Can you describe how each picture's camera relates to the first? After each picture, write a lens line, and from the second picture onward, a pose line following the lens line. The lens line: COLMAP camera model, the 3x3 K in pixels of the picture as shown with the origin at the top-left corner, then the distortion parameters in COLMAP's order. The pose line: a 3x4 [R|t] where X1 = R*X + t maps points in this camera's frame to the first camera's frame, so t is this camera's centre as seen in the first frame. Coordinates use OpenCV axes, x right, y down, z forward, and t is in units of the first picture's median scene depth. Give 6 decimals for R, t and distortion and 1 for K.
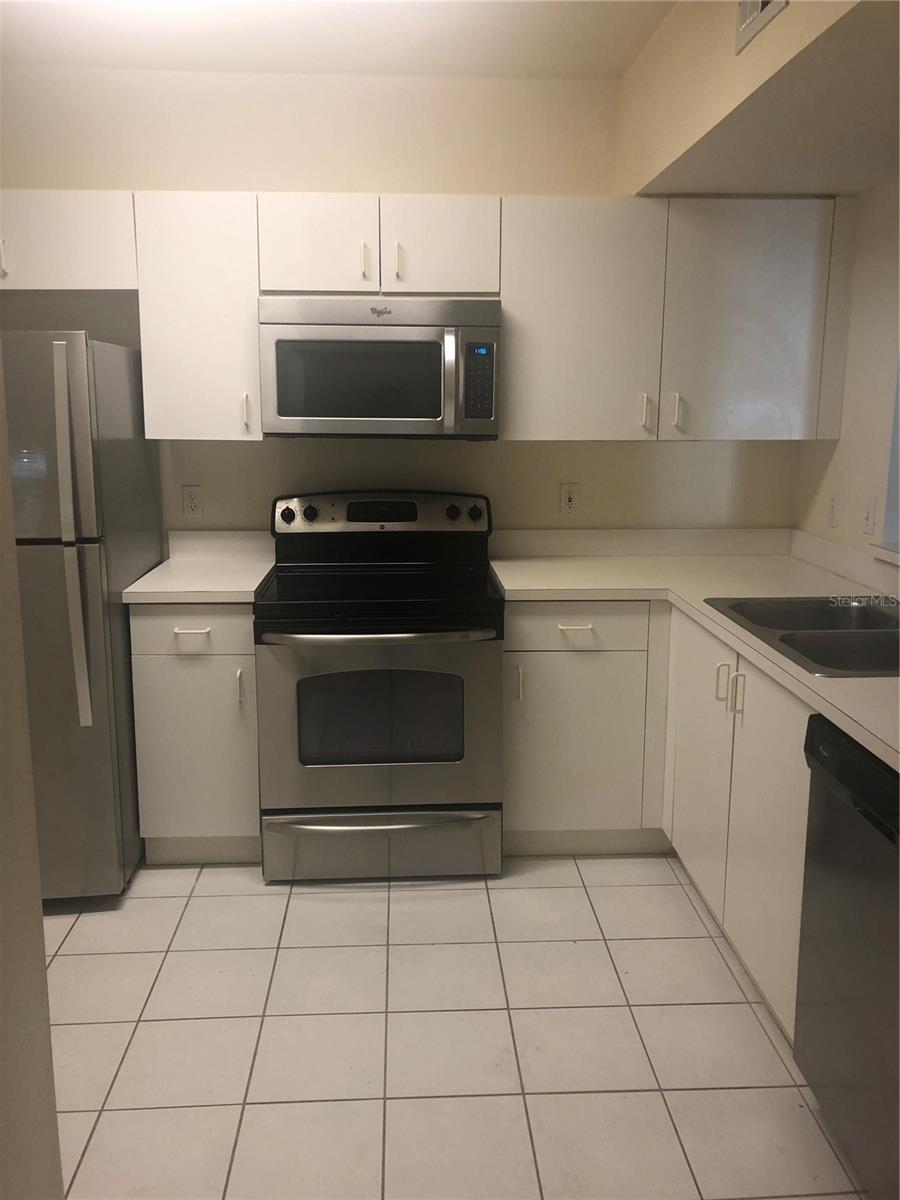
lens RADIAL K [[981.1, 0, 451.9], [0, 981.1, 599.6], [0, 0, 1]] dist [0.004355, -0.012479]
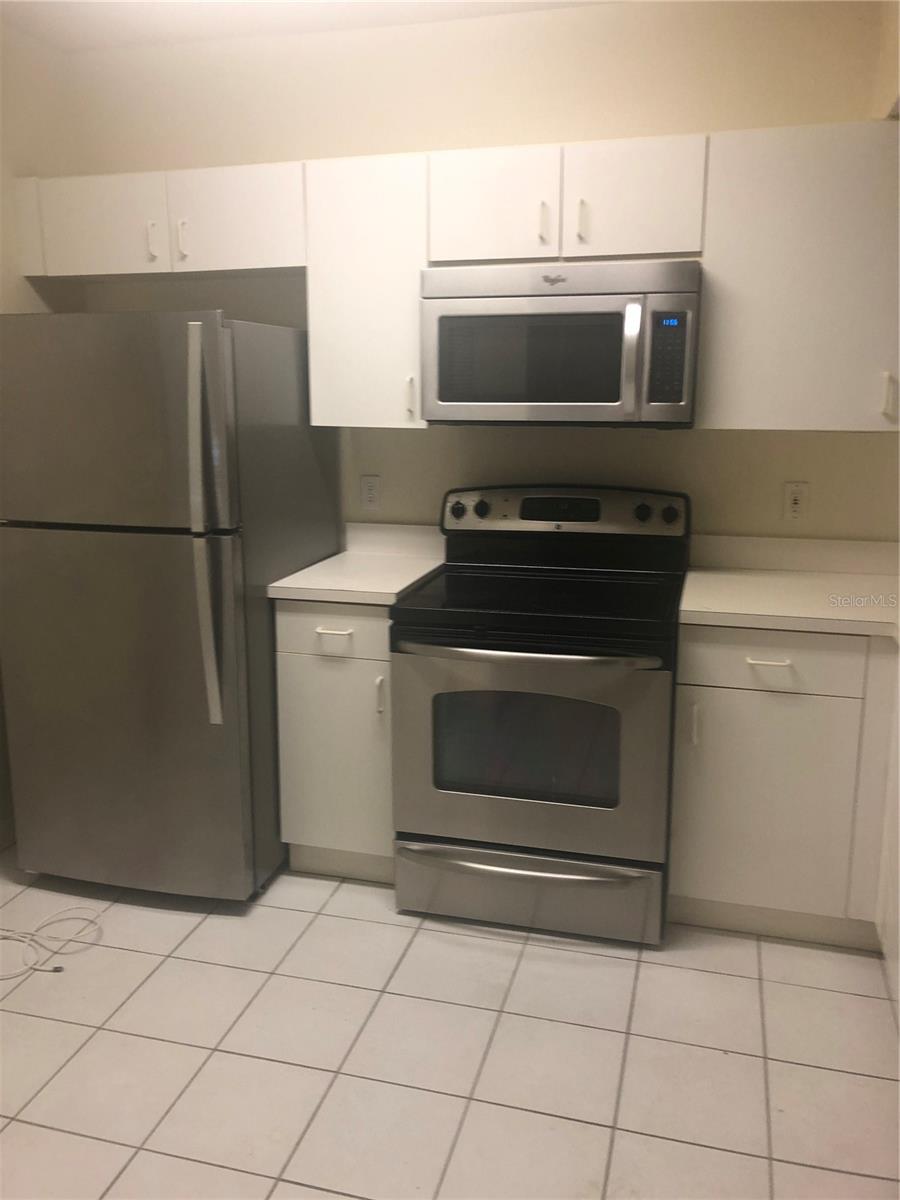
lens RADIAL K [[981.1, 0, 447.9], [0, 981.1, 596.9], [0, 0, 1]] dist [0.004355, -0.012479]
pose [[0.947267, 0.061863, -0.314419, 0.125922], [-0.058202, 0.998083, 0.021027, -0.026418], [0.315117, -0.001618, 0.949051, 0.145744]]
